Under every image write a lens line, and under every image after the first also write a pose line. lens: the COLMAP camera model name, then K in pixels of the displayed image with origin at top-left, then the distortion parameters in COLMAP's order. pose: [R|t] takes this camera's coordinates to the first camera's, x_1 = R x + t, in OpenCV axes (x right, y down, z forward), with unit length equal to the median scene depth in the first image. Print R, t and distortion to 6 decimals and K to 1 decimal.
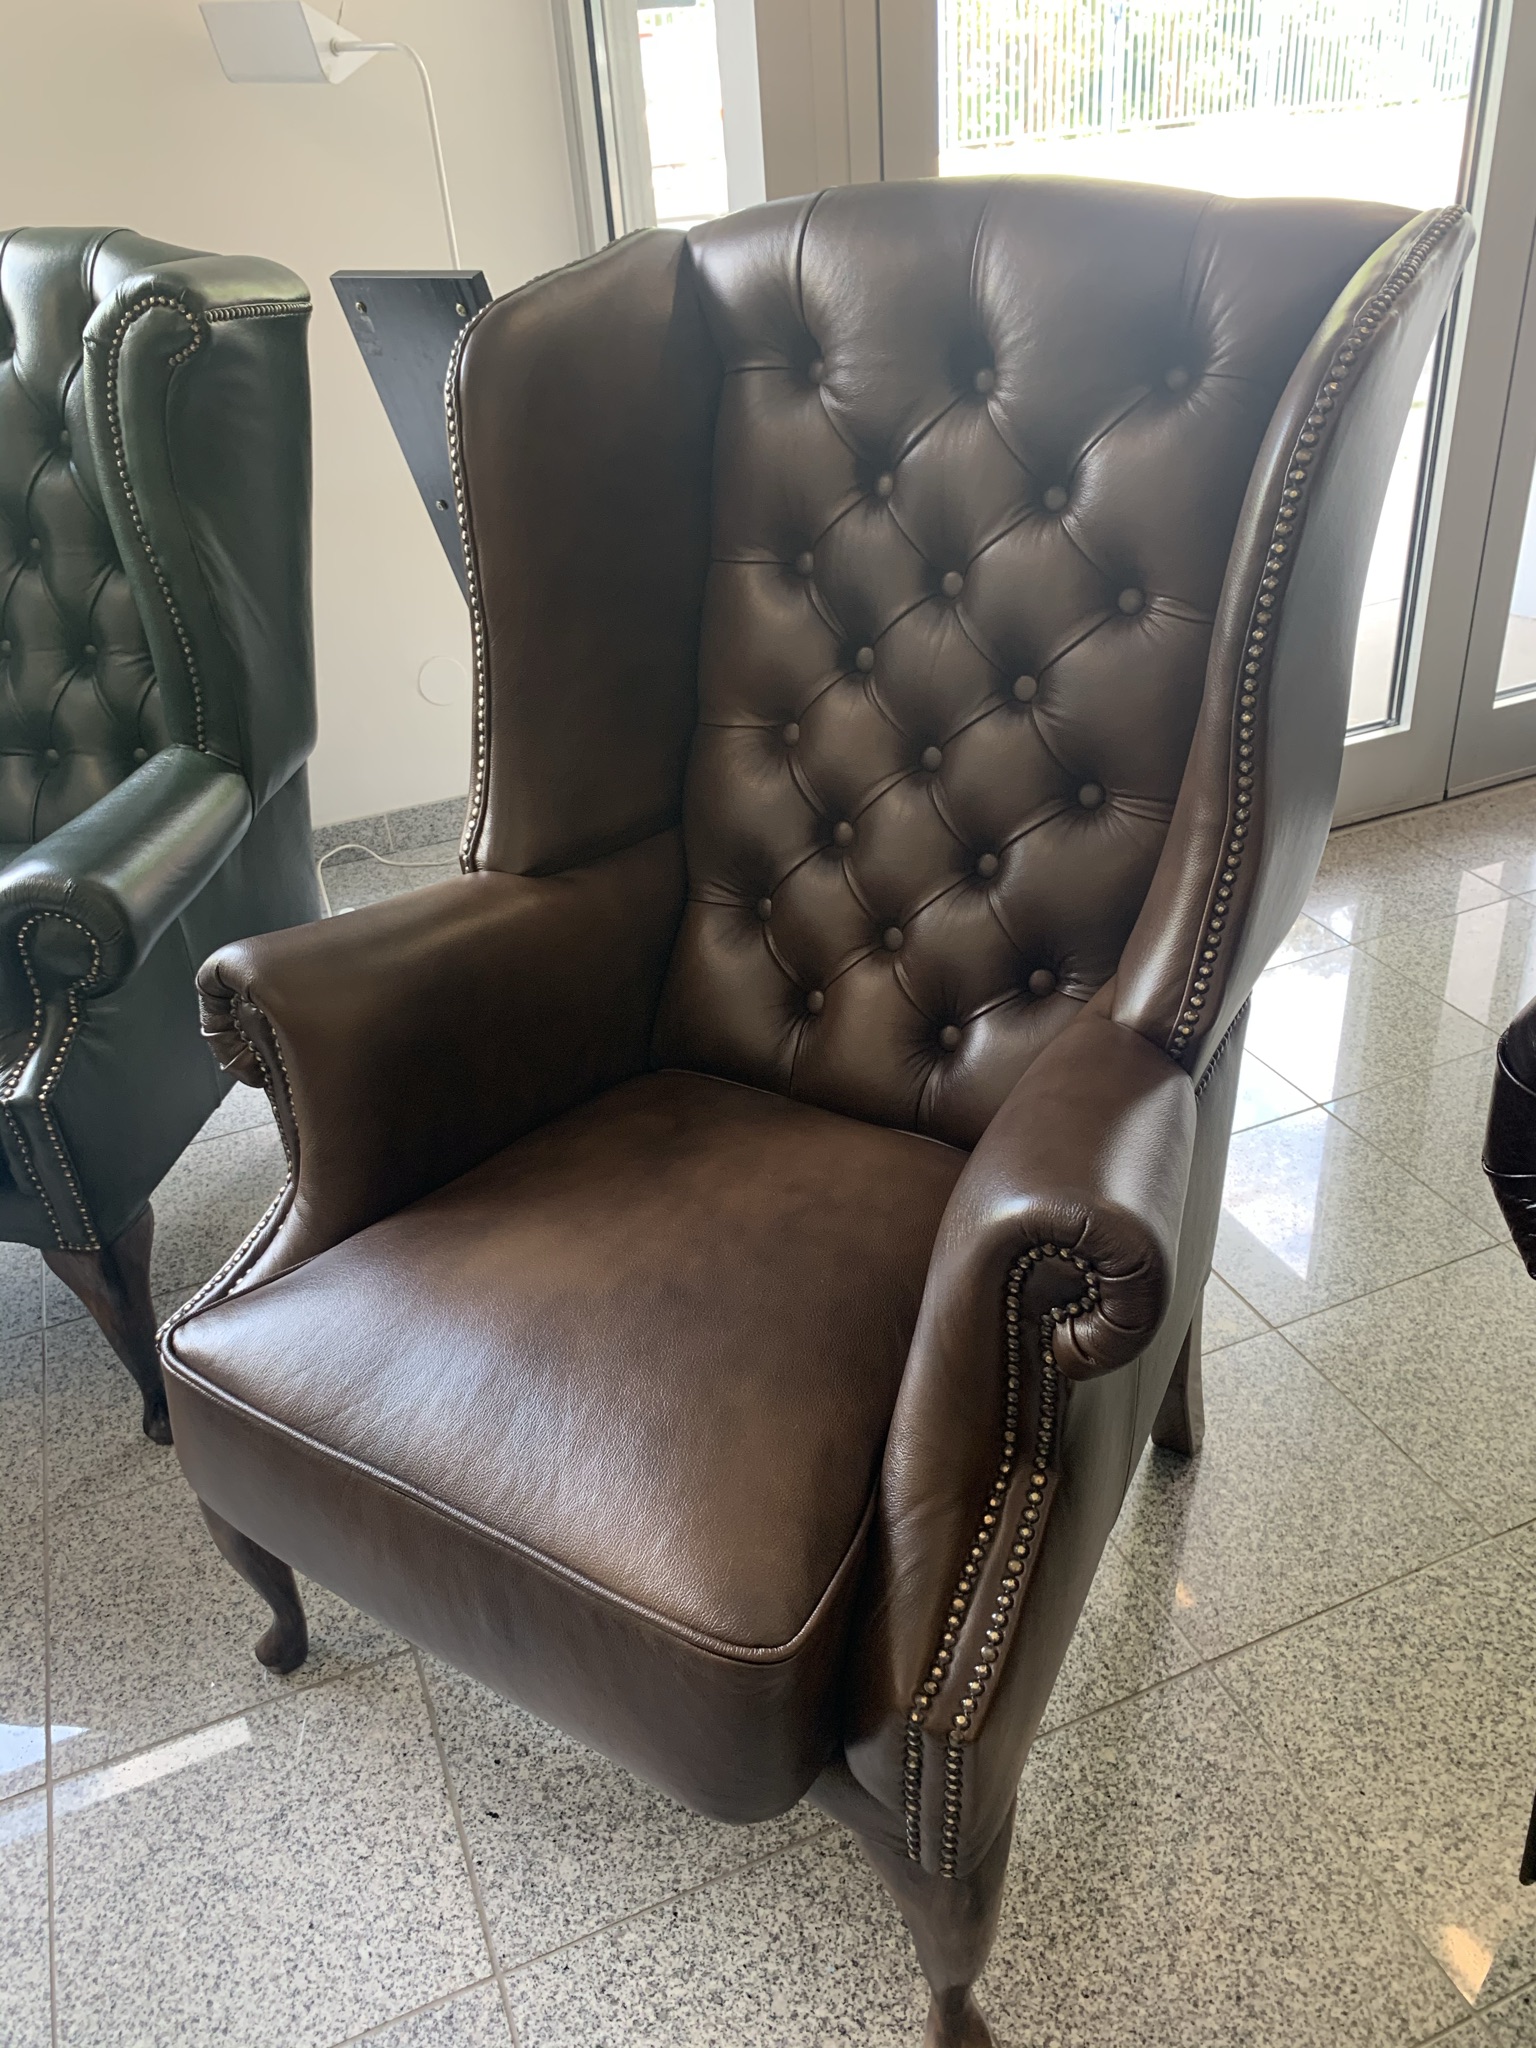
lens RADIAL K [[1577.0, 0, 767.2], [0, 1577.0, 1019.4], [0, 0, 1]] dist [0.024512, -0.017267]
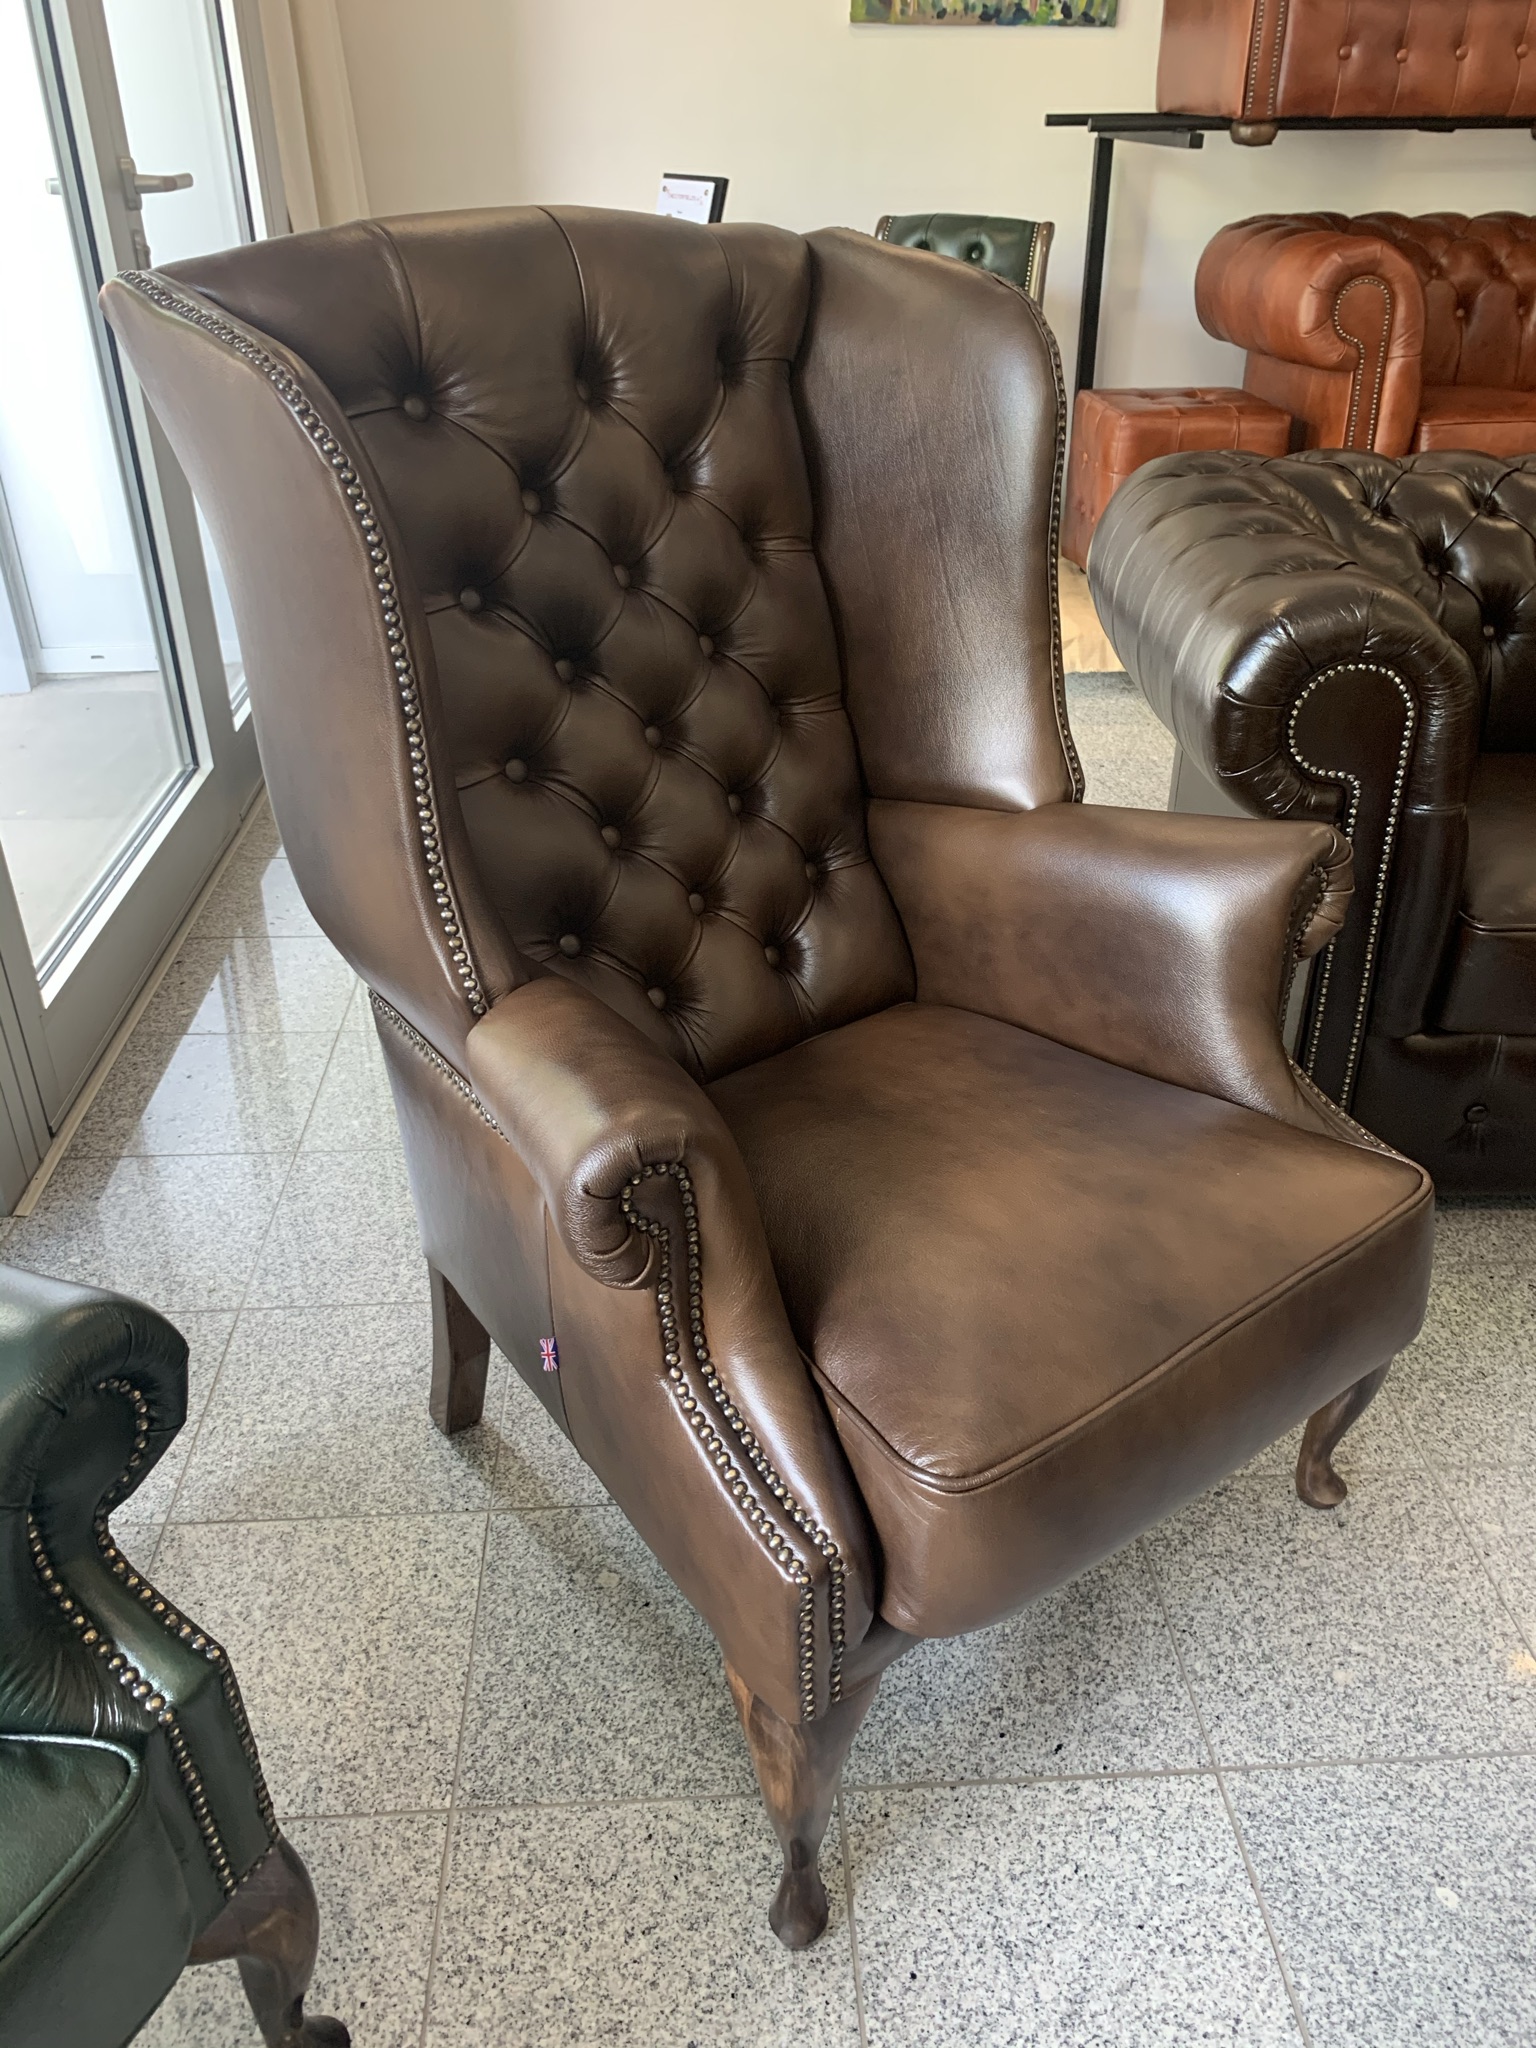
lens RADIAL K [[1577.0, 0, 767.8], [0, 1577.0, 1032.2], [0, 0, 1]] dist [0.024512, -0.017267]
pose [[0.321304, -0.410756, 0.853255, -0.966744], [0.470606, 0.851152, 0.232530, -0.229067], [-0.821762, 0.326834, 0.466783, 0.556176]]
